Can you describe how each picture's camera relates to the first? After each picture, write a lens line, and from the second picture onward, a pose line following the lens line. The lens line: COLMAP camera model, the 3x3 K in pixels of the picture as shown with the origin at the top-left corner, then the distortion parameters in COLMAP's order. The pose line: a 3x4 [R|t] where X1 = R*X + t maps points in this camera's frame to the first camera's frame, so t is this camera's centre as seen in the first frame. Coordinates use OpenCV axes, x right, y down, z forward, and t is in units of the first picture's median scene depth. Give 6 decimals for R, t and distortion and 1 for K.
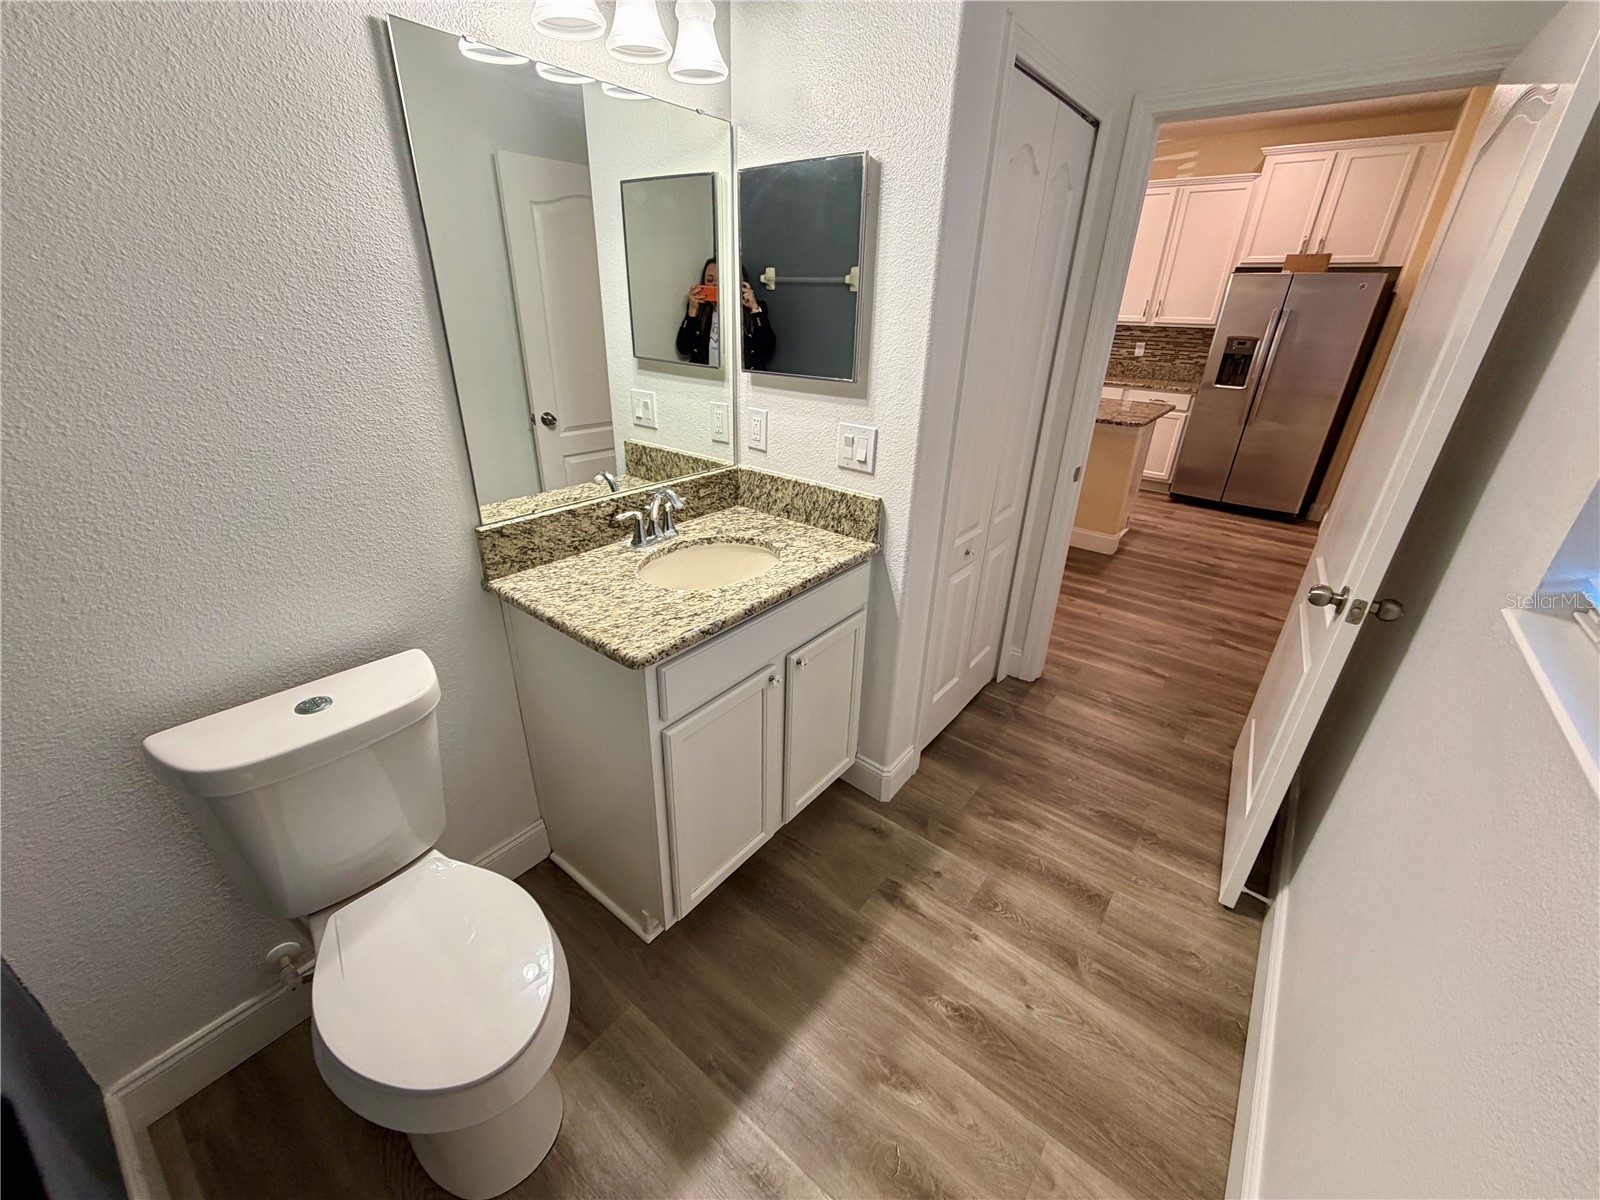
lens RADIAL K [[637.4, 0, 795.4], [0, 637.4, 600.6], [0, 0, 1]] dist [-0.000074, 0.000096]
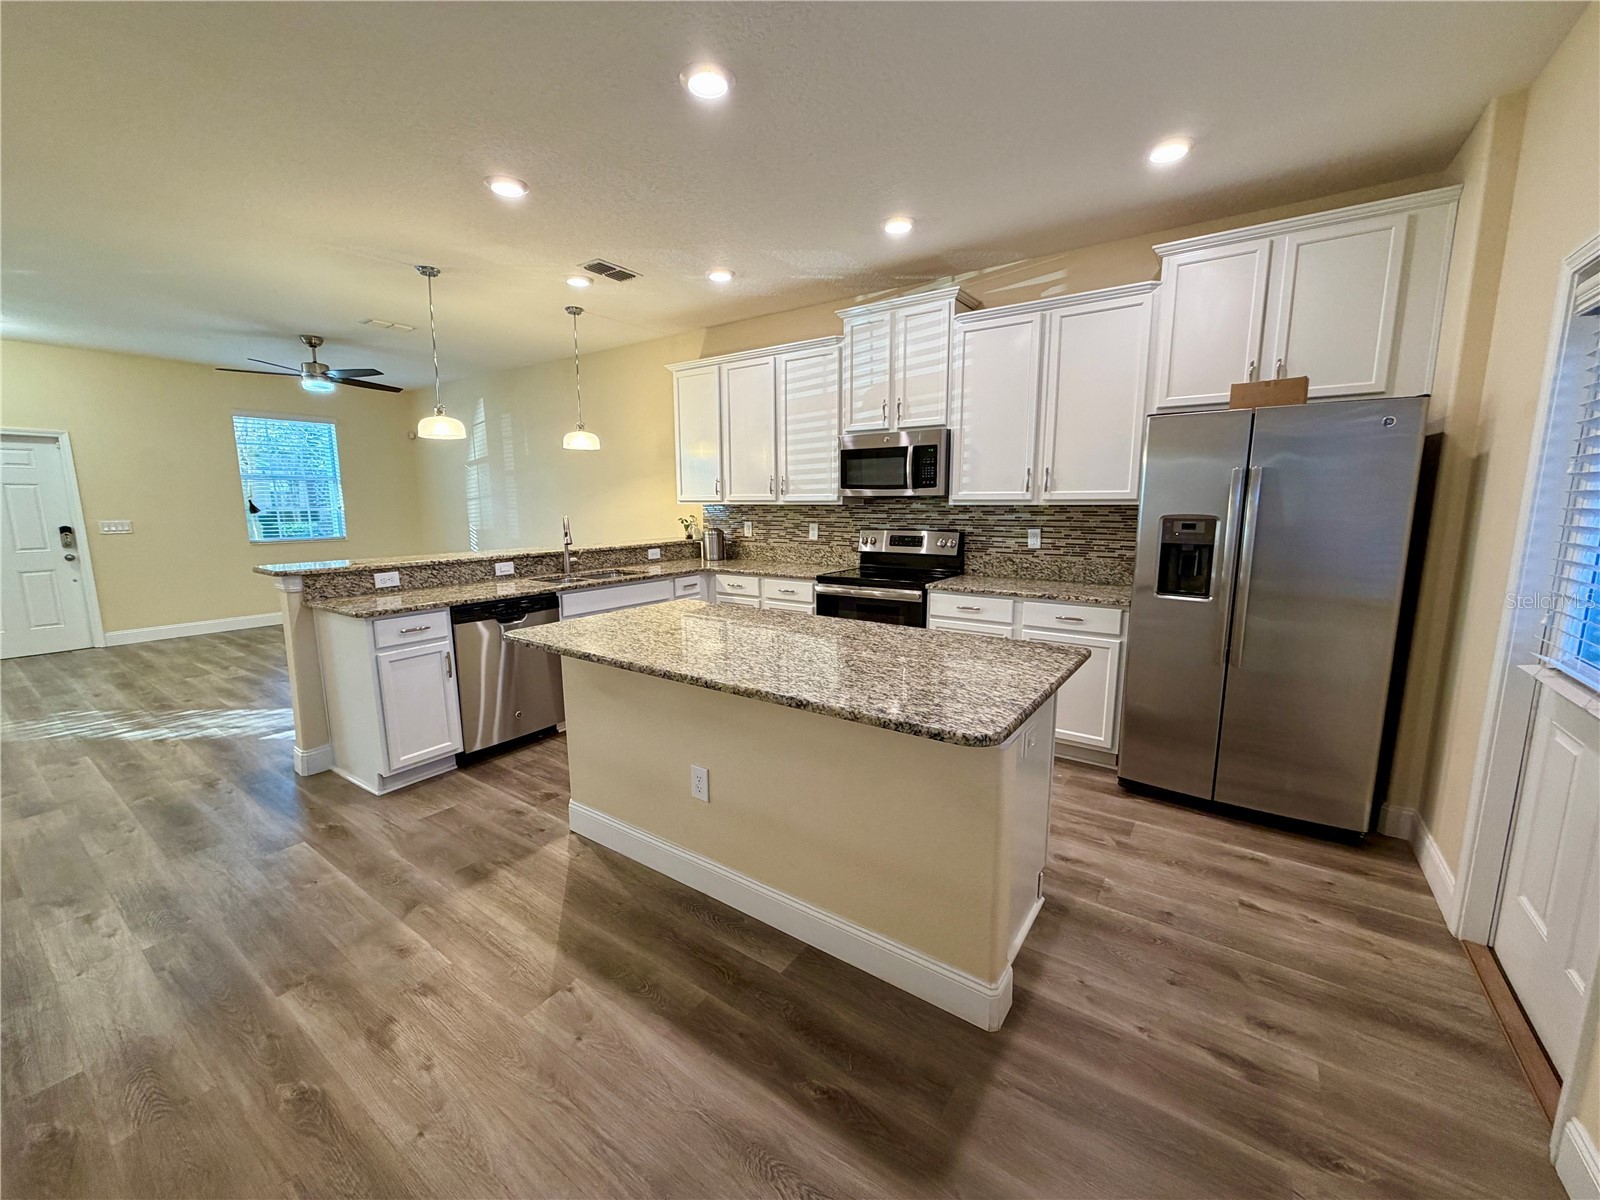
lens RADIAL K [[637.4, 0, 796.4], [0, 637.4, 597.6], [0, 0, 1]] dist [-0.000074, 0.000096]
pose [[0.998133, -0.035401, 0.049778, 0.312163], [0.048074, 0.958025, -0.282624, -0.193723], [-0.037684, 0.284490, 0.957938, 0.474177]]
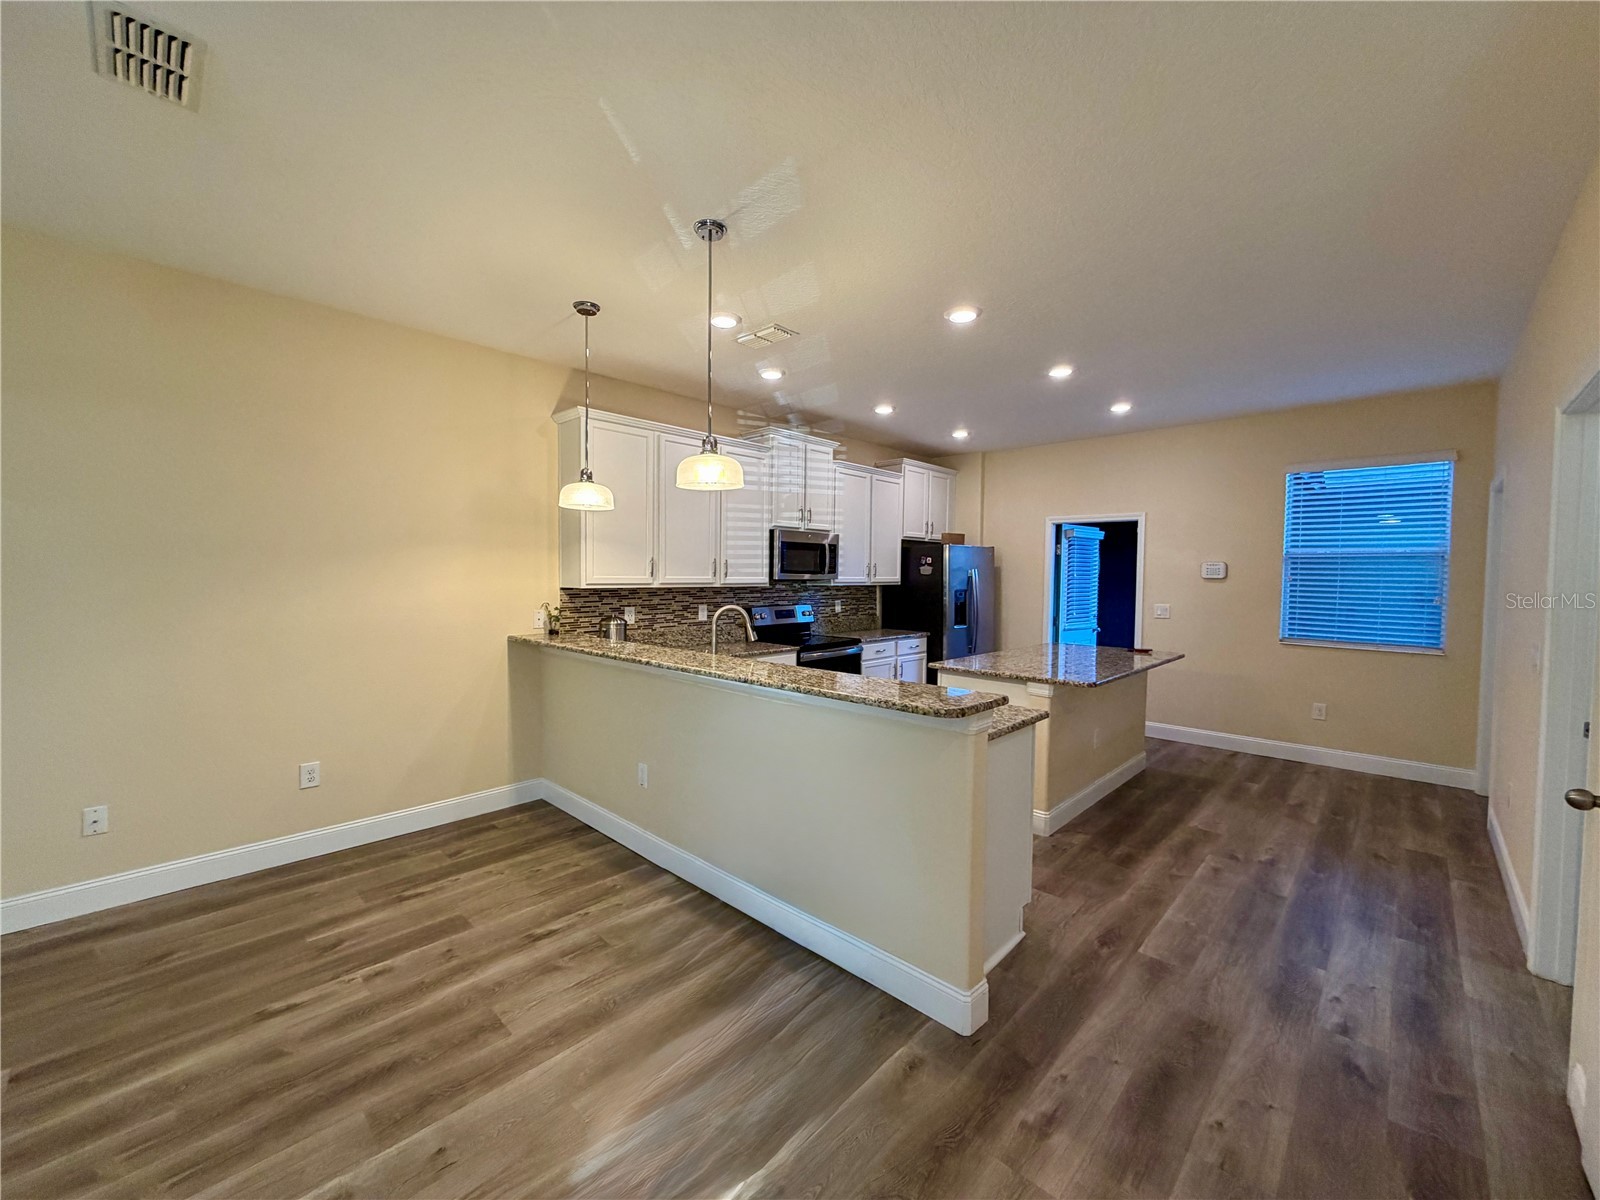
lens RADIAL K [[637.4, 0, 795.8], [0, 637.4, 596.0], [0, 0, 1]] dist [-0.000074, 0.000096]
pose [[0.096260, -0.055400, 0.993813, -0.584789], [0.420980, 0.907017, 0.009786, -0.537909], [-0.901948, 0.417434, 0.110632, 1.128444]]
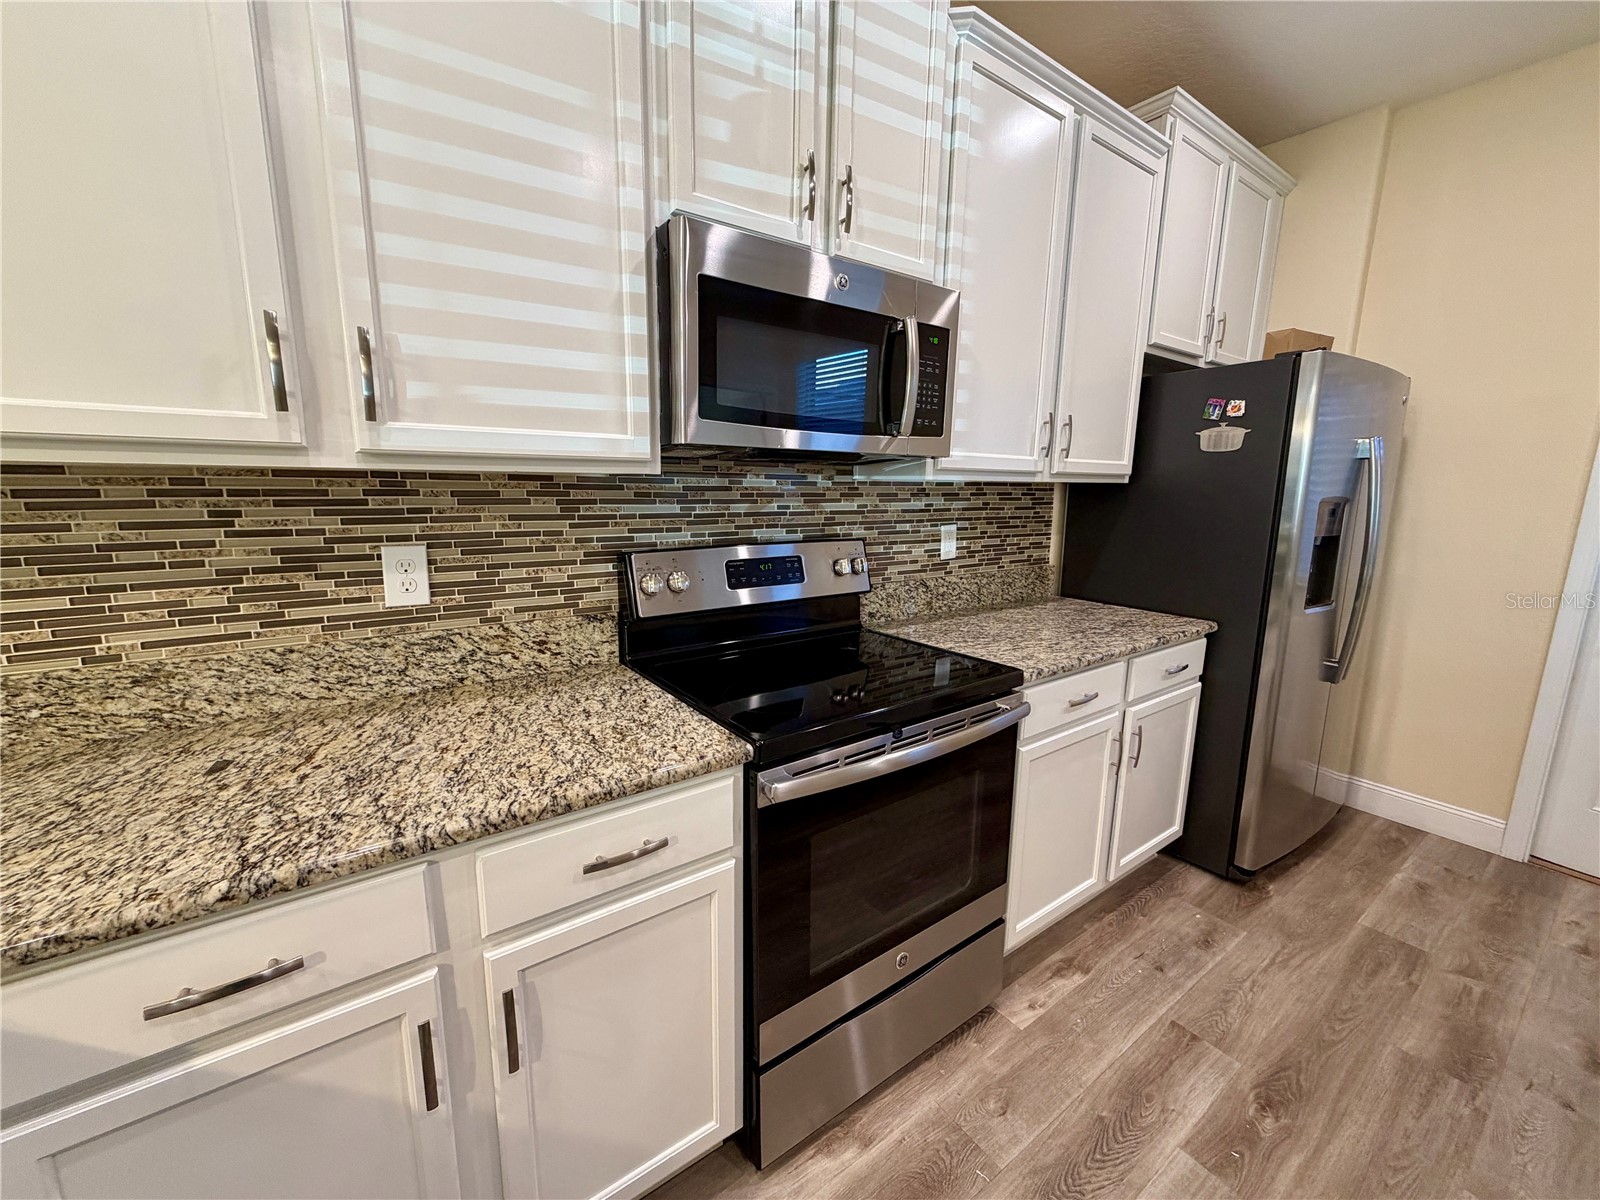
lens RADIAL K [[637.4, 0, 794.3], [0, 637.4, 595.4], [0, 0, 1]] dist [-0.000074, 0.000096]
pose [[0.277044, -0.185341, 0.942812, 0.188457], [0.404894, 0.912368, 0.060379, -0.509546], [-0.871382, 0.365012, 0.327810, 1.160644]]
